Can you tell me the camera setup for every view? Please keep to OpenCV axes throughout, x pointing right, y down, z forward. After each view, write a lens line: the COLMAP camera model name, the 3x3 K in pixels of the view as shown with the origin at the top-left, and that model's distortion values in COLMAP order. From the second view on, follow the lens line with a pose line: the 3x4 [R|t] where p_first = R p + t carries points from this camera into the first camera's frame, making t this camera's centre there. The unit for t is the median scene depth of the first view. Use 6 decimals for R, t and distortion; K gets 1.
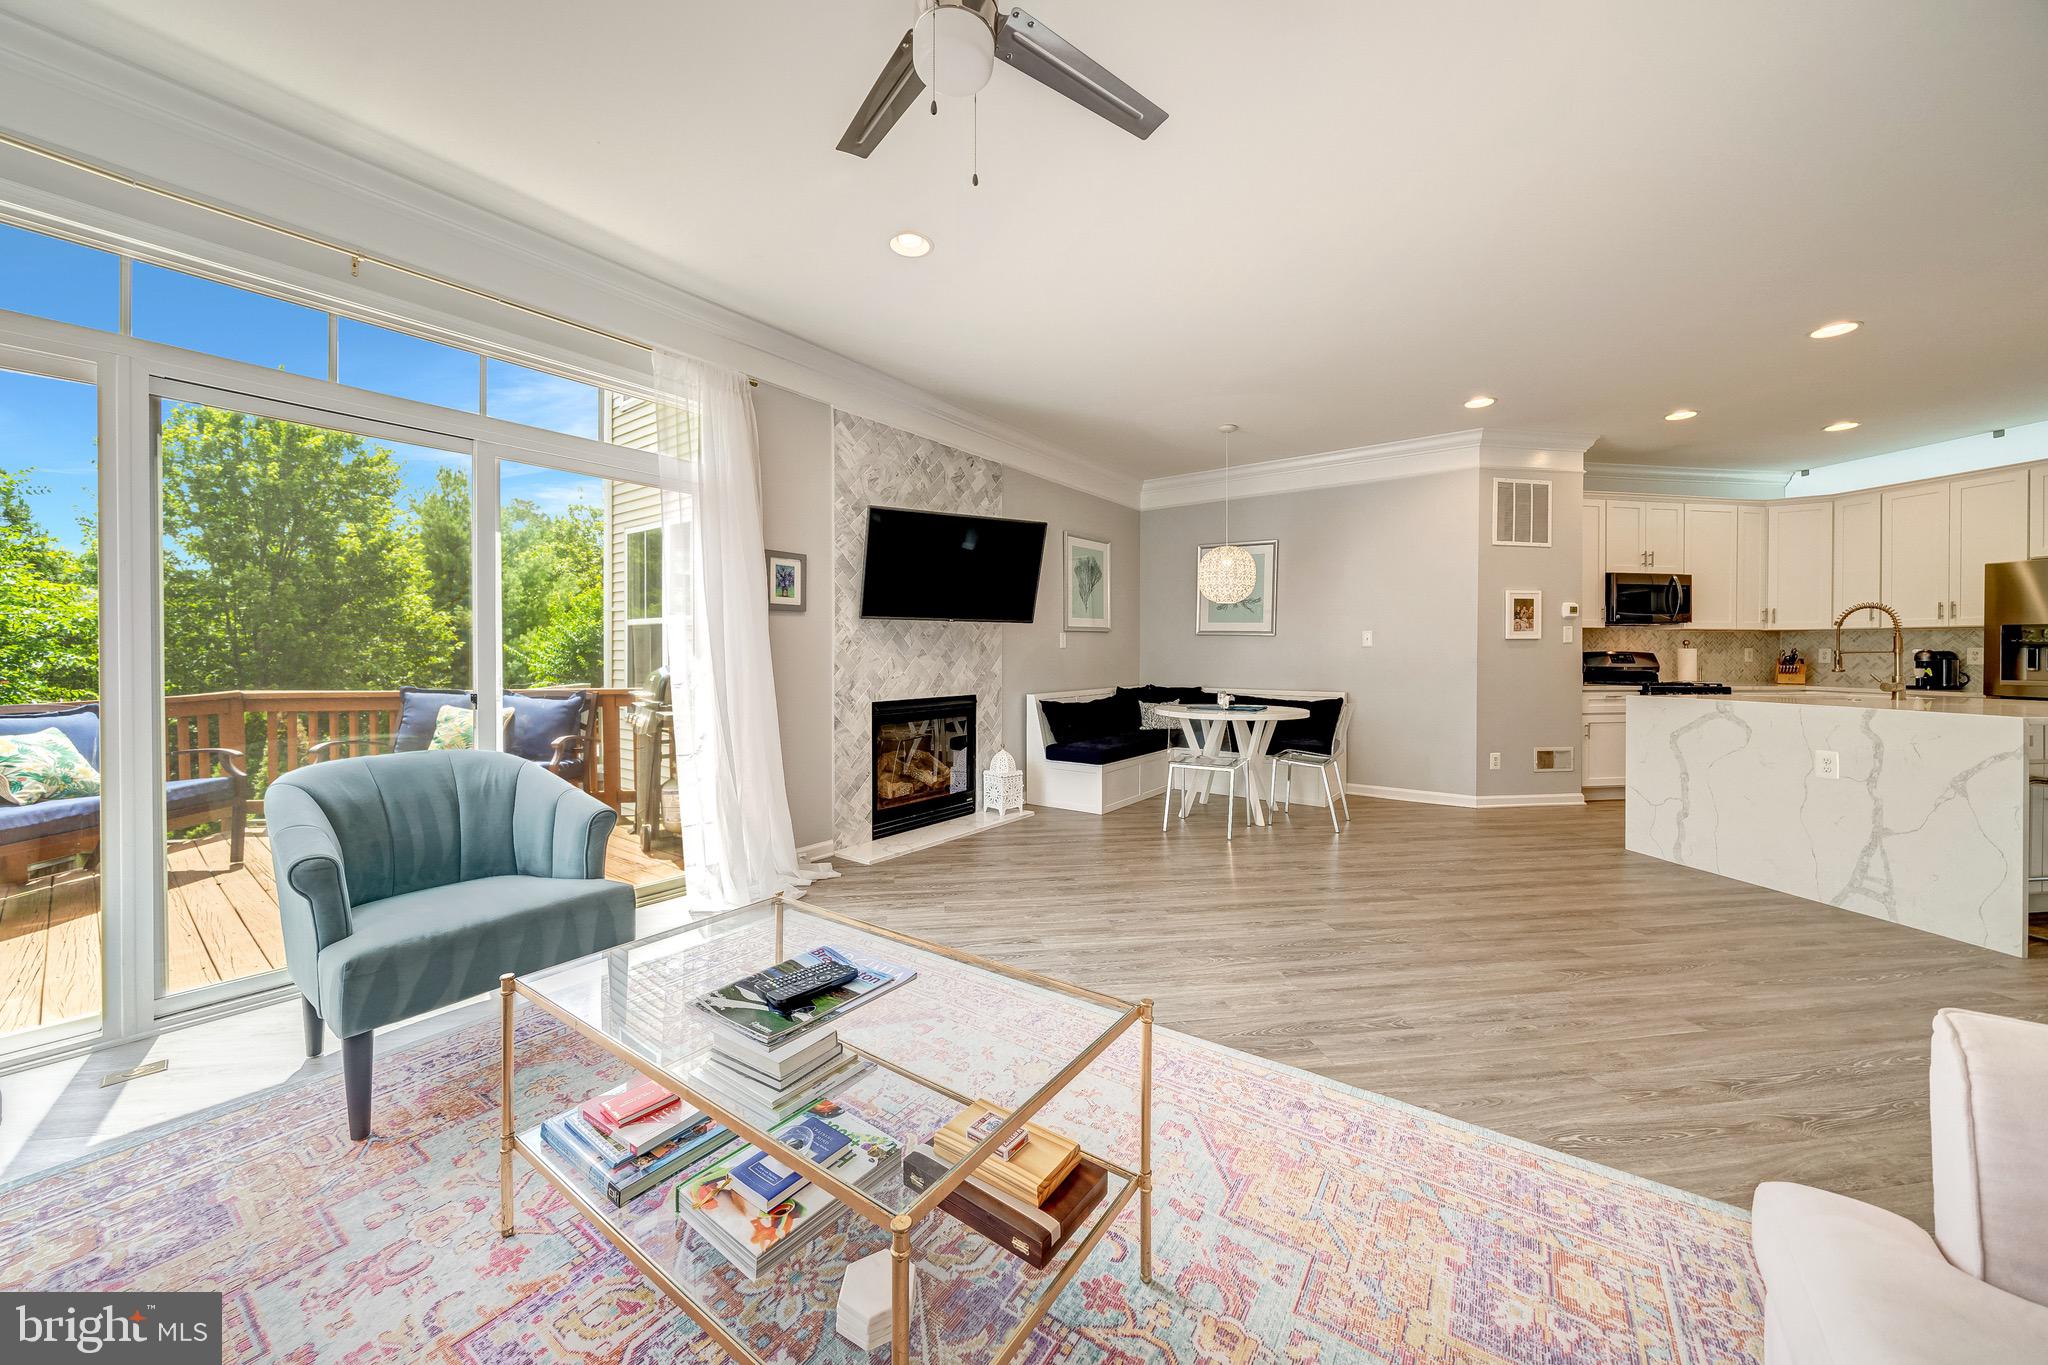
lens RADIAL K [[721.9, 0, 1026.1], [0, 721.9, 658.3], [0, 0, 1]] dist [-0.004927, 0.000069]
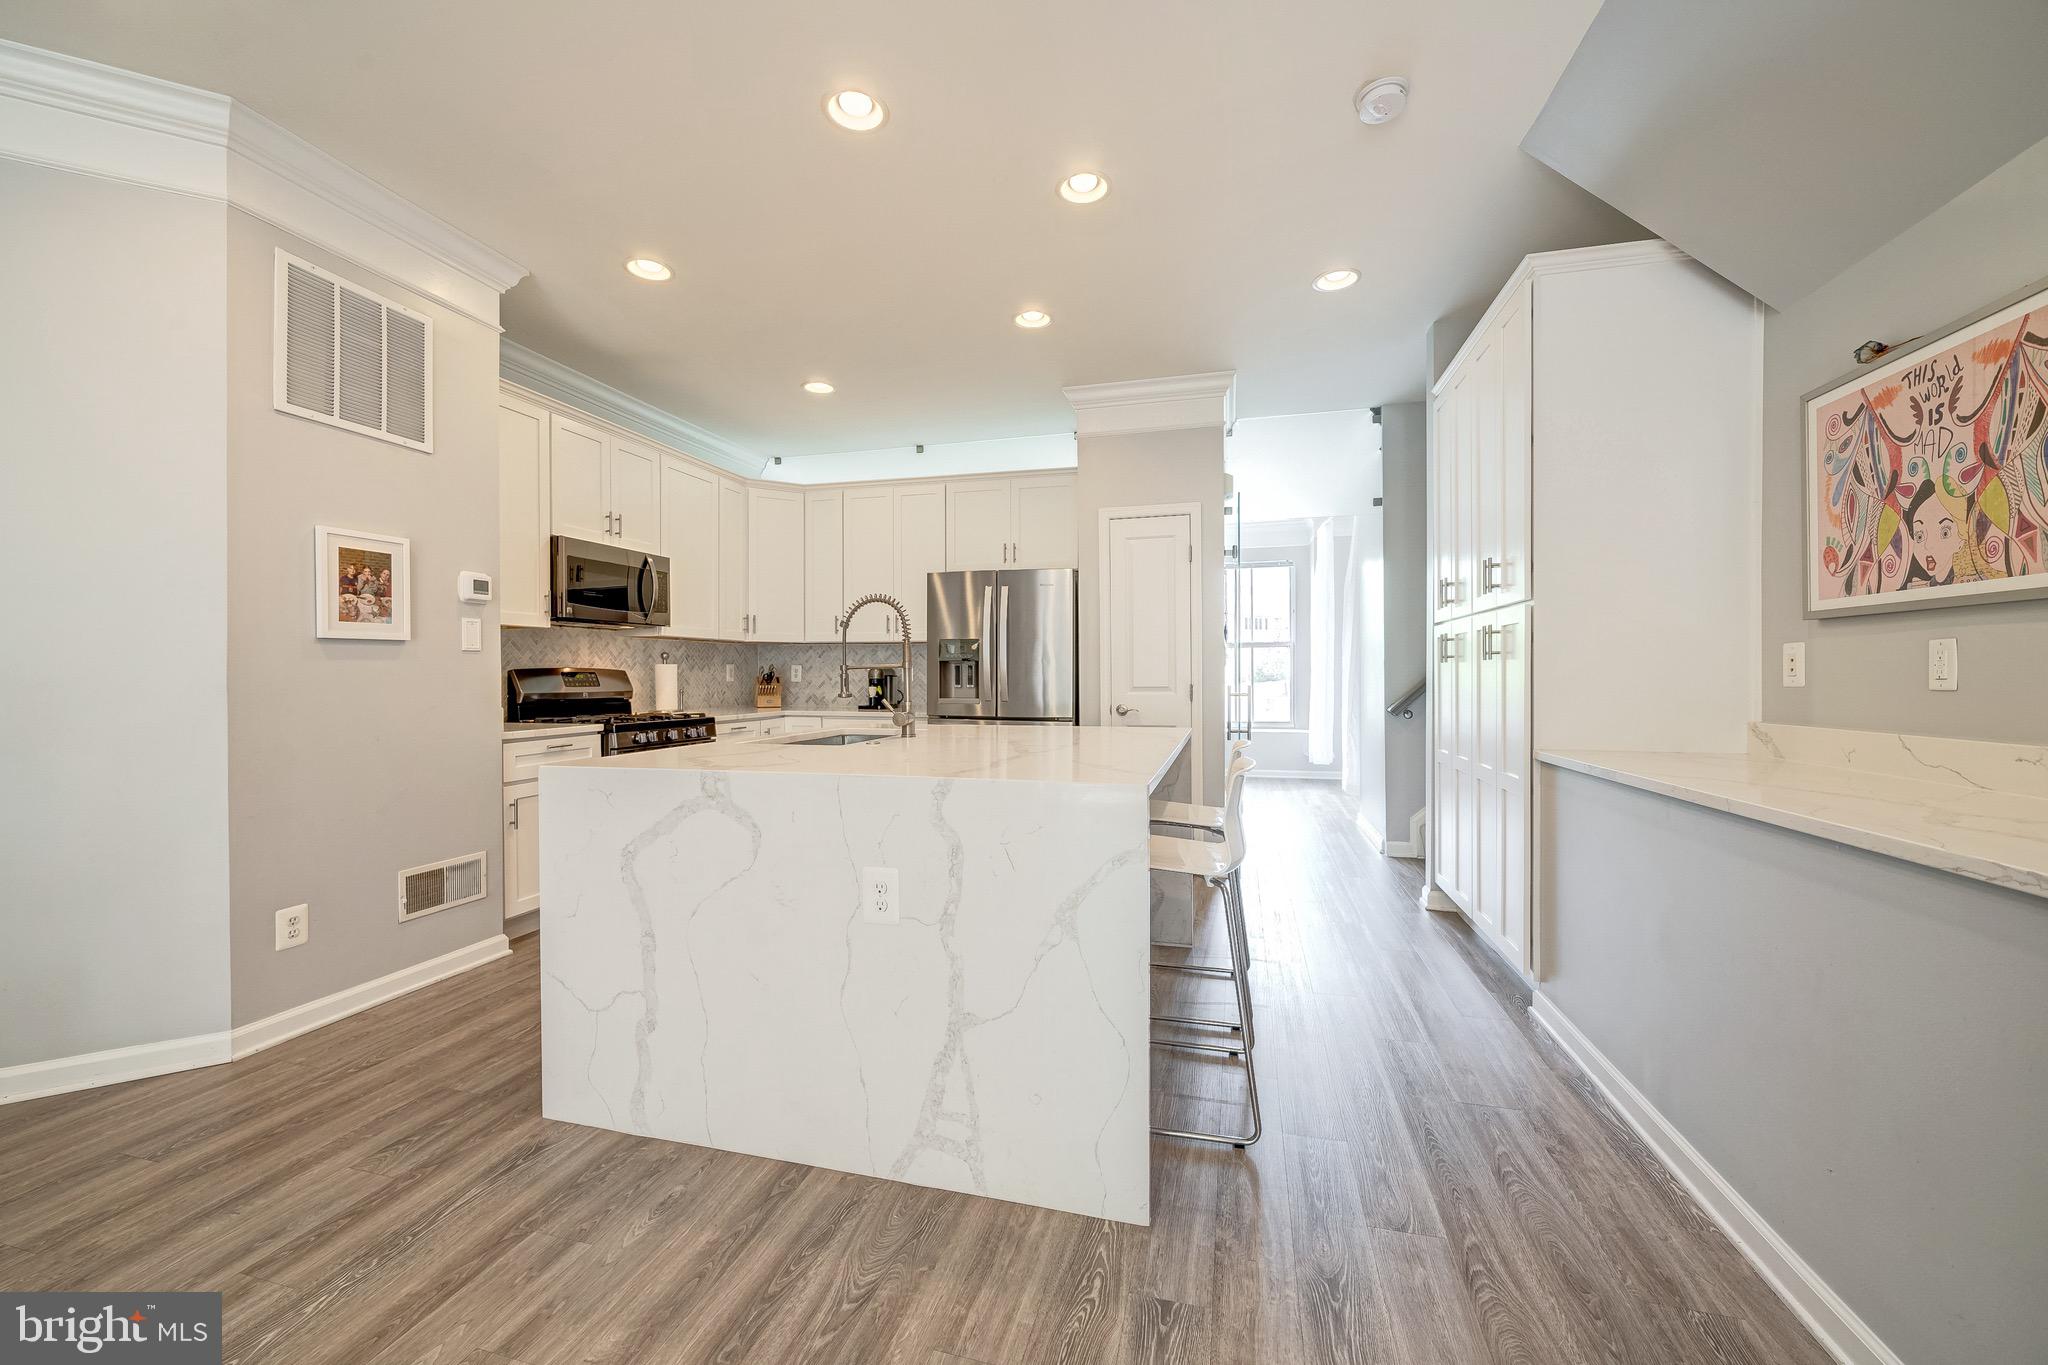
lens RADIAL K [[783.4, 0, 1019.0], [0, 783.4, 676.8], [0, 0, 1]] dist [-0.003757, -0.000248]
pose [[0.403755, -0.007899, 0.914833, 0.432341], [0.009076, 0.999948, 0.004629, -0.001841], [-0.914822, 0.006434, 0.403806, 0.452114]]
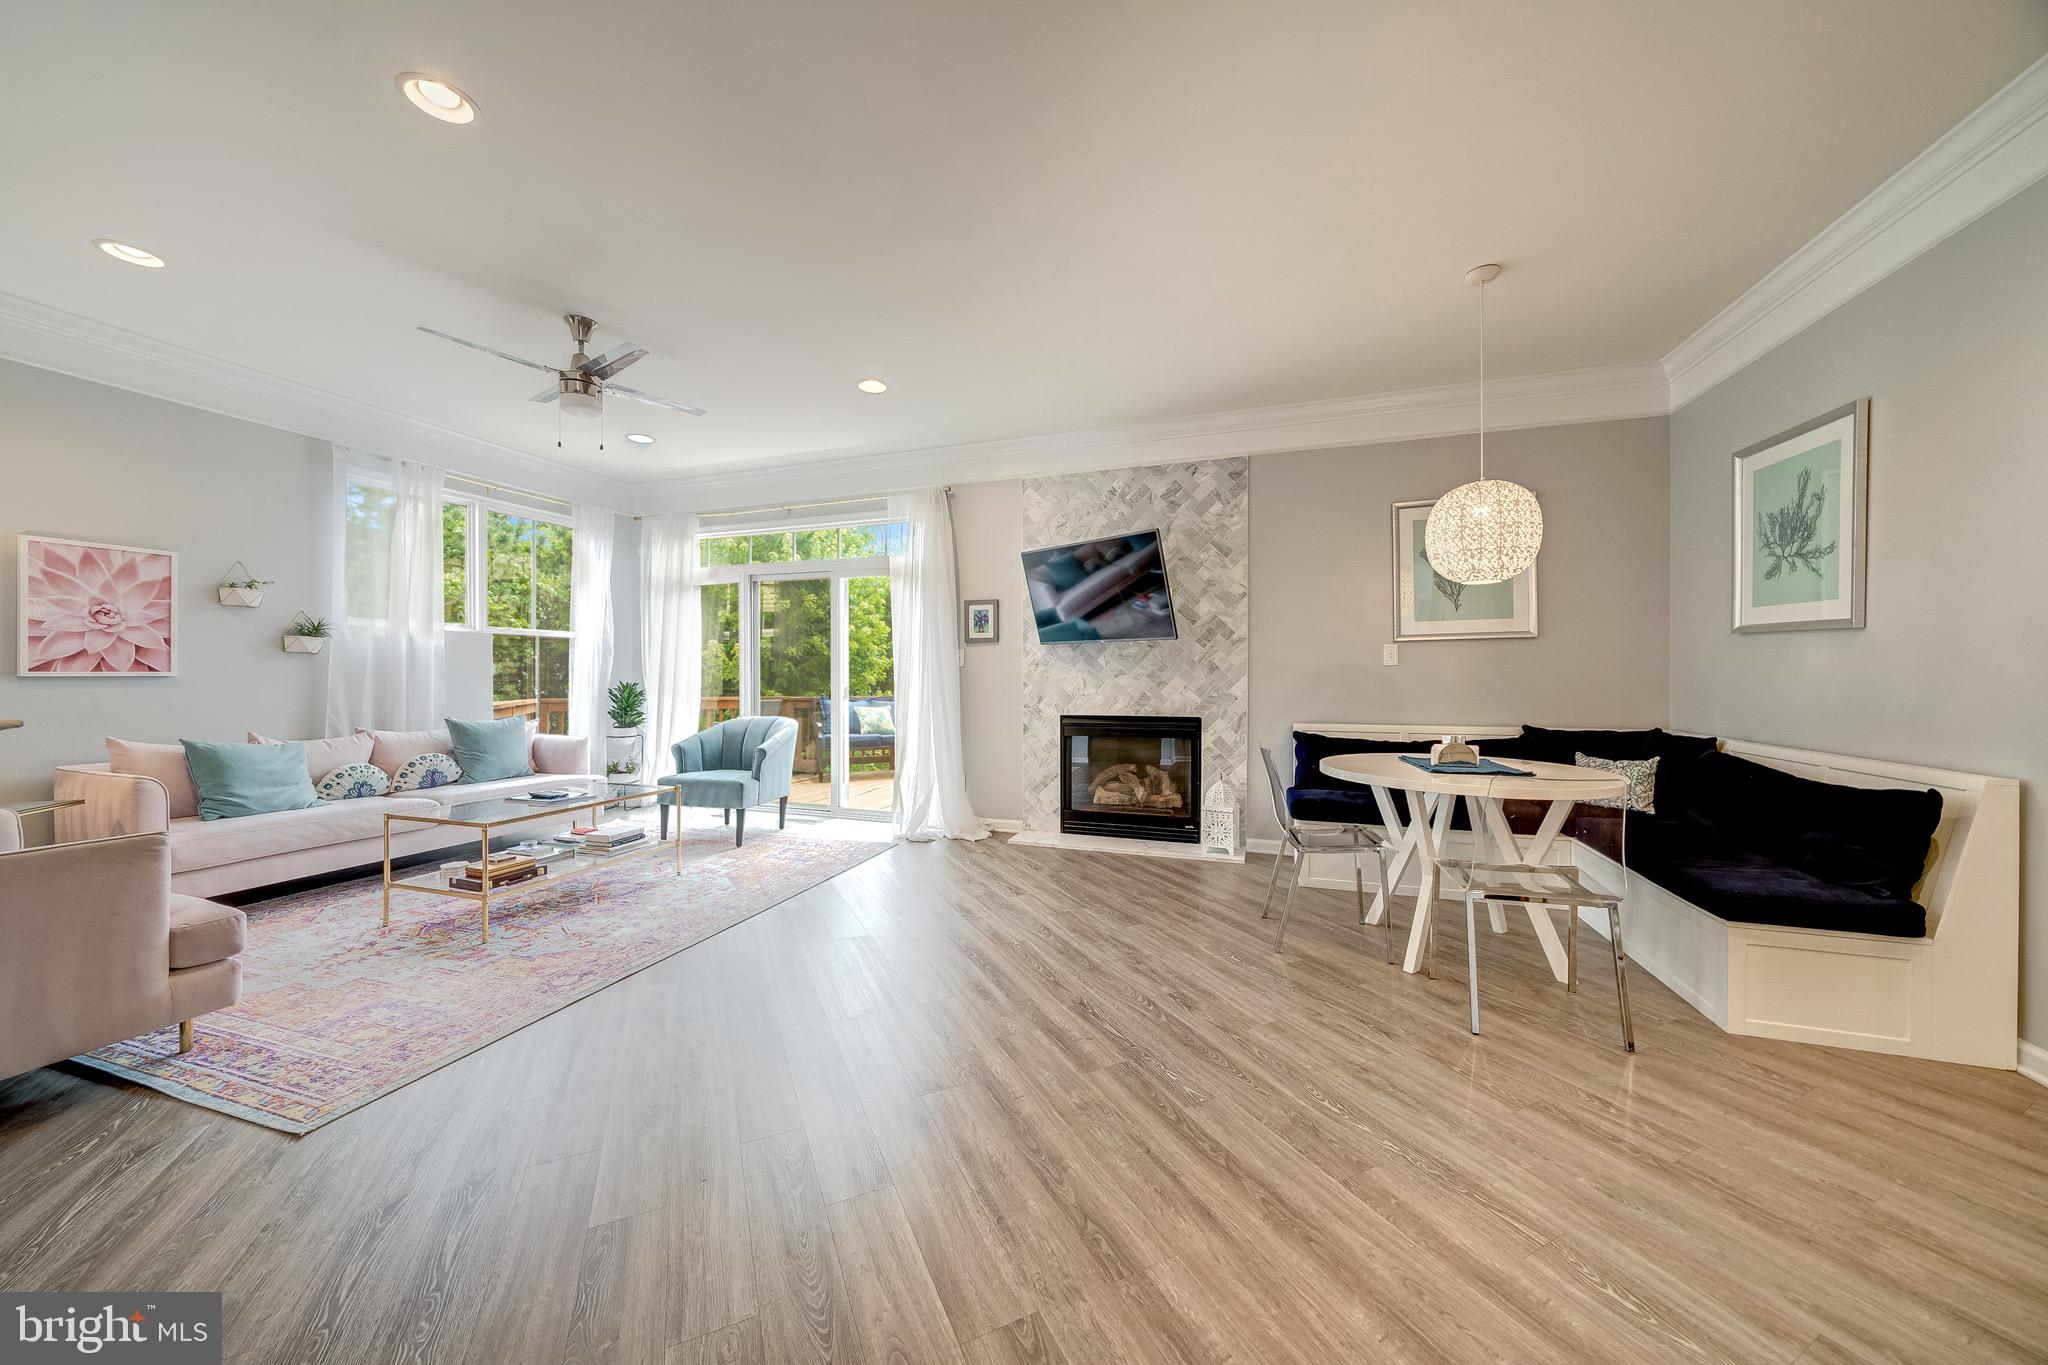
lens RADIAL K [[702.0, 0, 1019.8], [0, 702.0, 677.2], [0, 0, 1]] dist [-0.005986, 0.000252]
pose [[0.293250, 0.001155, -0.956035, 0.727150], [-0.004841, 0.999988, -0.000276, 0.000025], [0.956024, 0.004709, 0.293252, 0.510105]]
